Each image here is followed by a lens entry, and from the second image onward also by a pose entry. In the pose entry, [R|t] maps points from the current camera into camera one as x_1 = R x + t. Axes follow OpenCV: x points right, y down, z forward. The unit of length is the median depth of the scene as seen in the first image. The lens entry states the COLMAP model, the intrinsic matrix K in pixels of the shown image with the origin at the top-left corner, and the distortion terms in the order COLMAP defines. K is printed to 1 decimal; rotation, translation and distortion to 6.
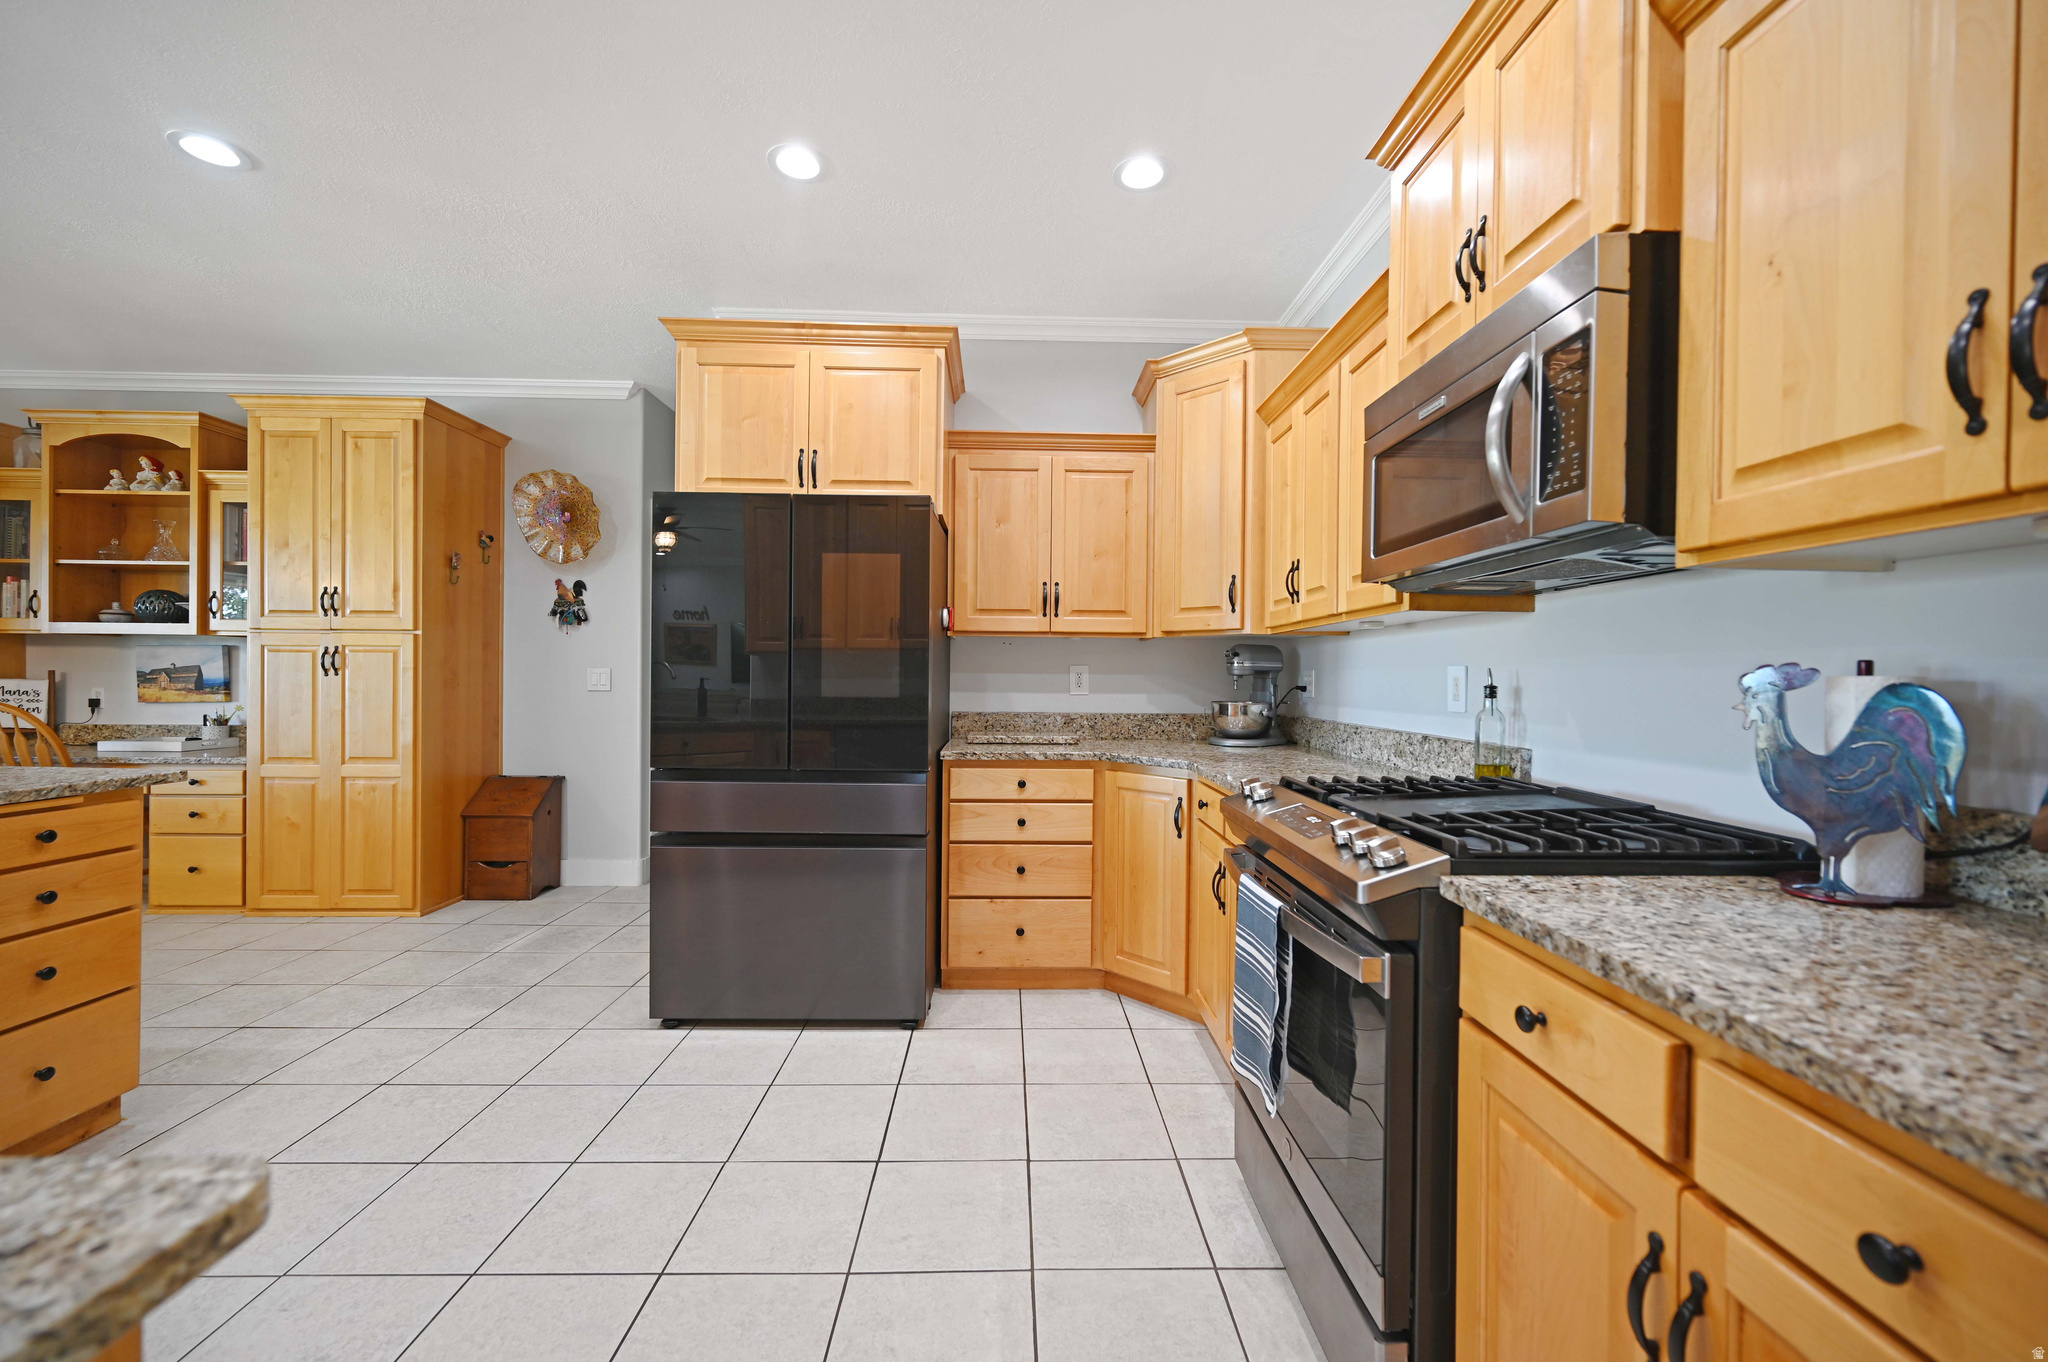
lens RADIAL K [[820.5, 0, 1023.4], [0, 820.5, 665.9], [0, 0, 1]] dist [0.002058, 0.000385]
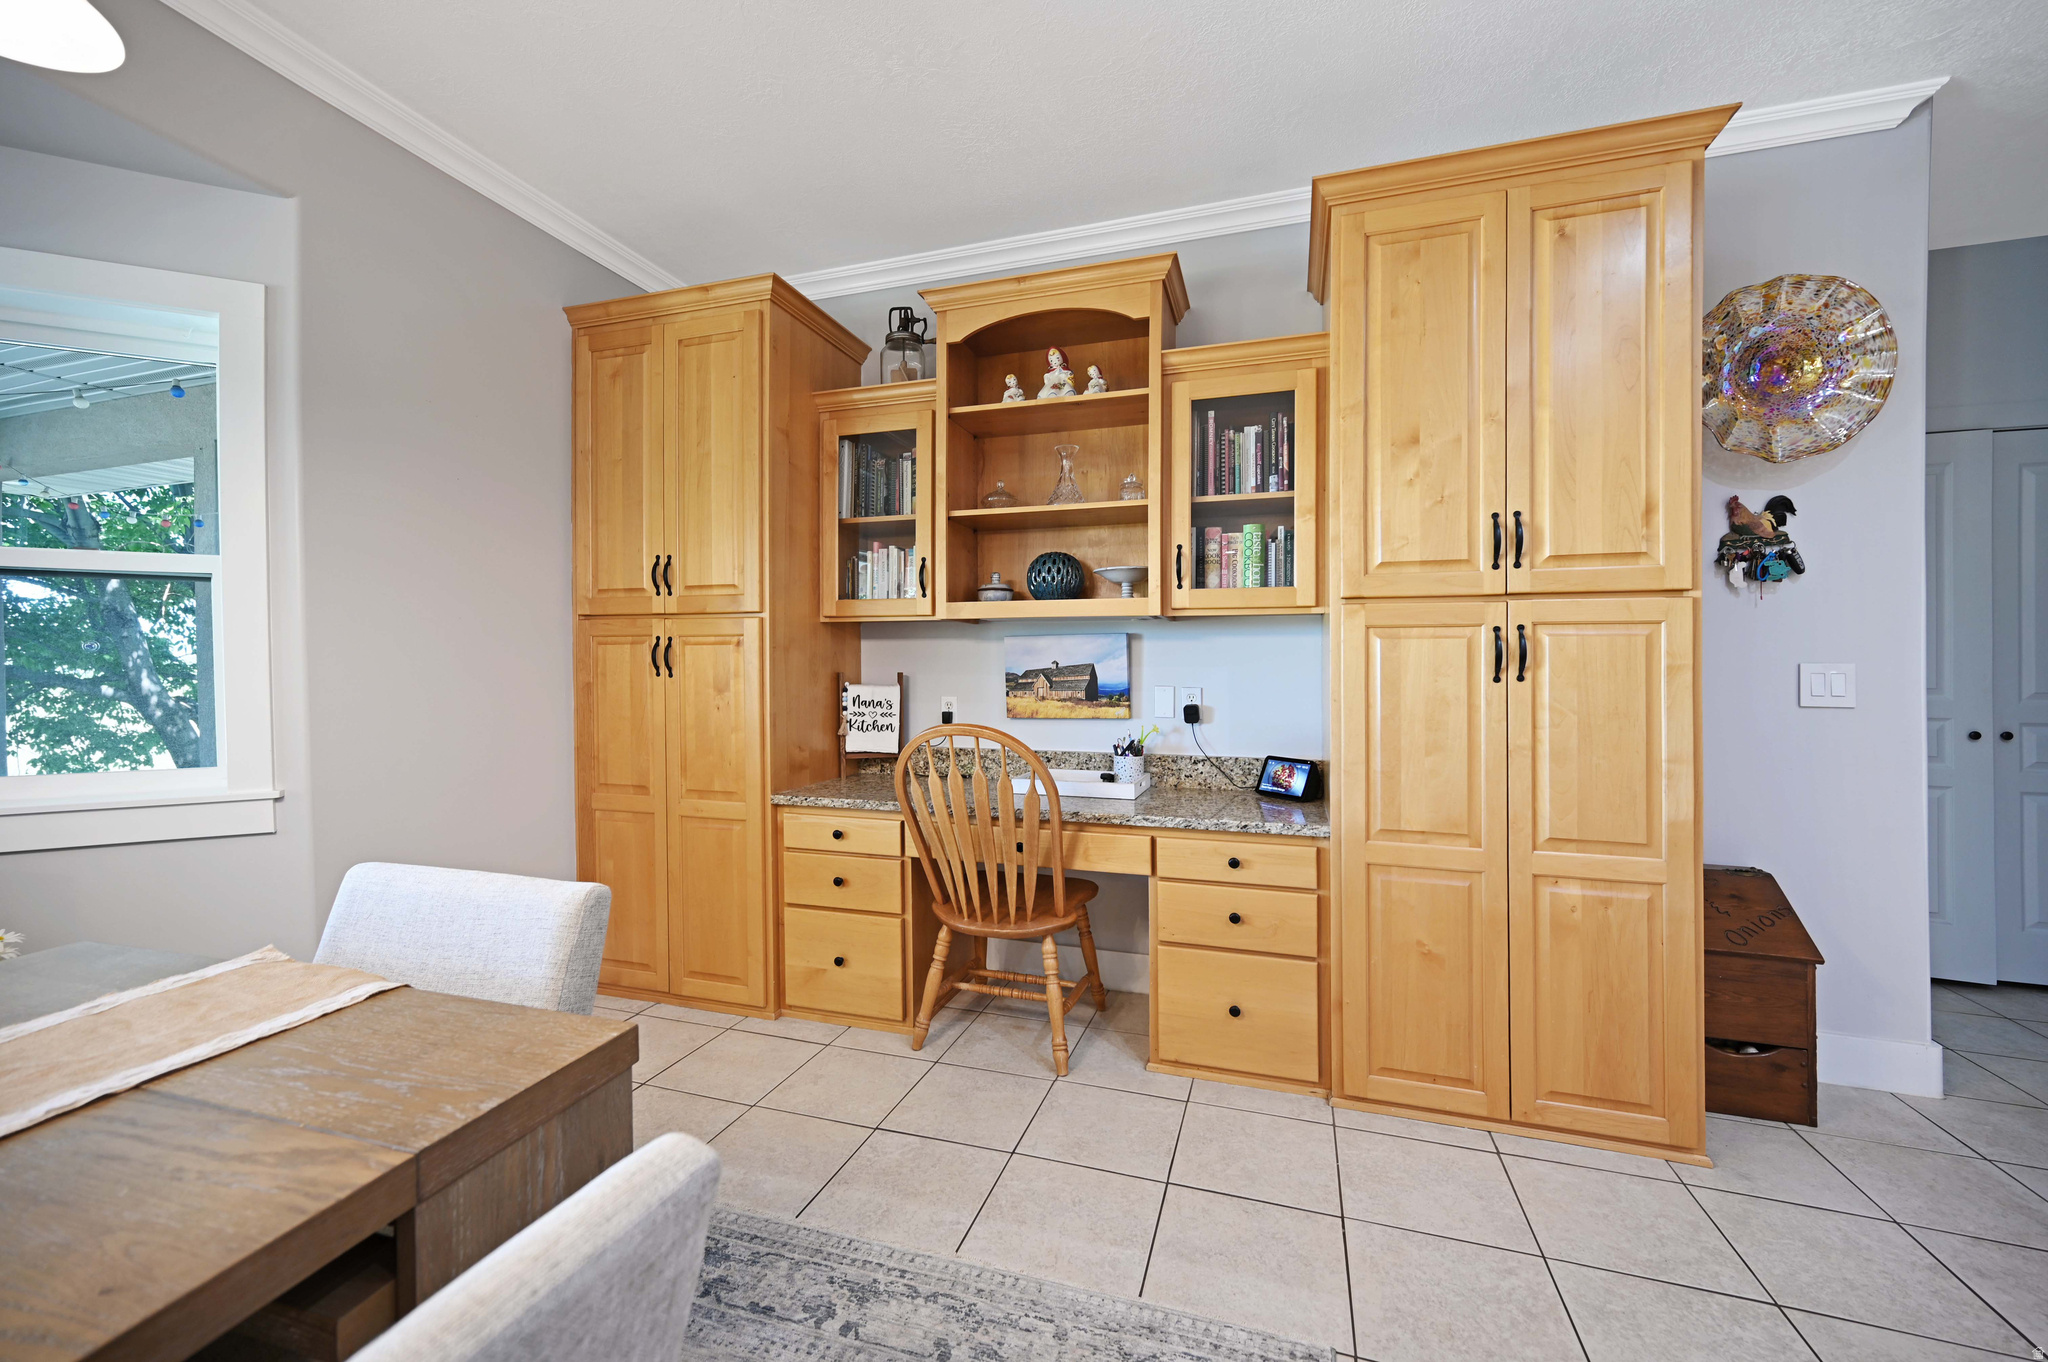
lens RADIAL K [[820.5, 0, 1023.4], [0, 820.5, 665.9], [0, 0, 1]] dist [0.002058, 0.000385]
pose [[0.945318, -0.008630, -0.326035, -0.884142], [0.012171, 0.999887, 0.008823, -0.005924], [0.325922, -0.012309, 0.945317, 0.368140]]
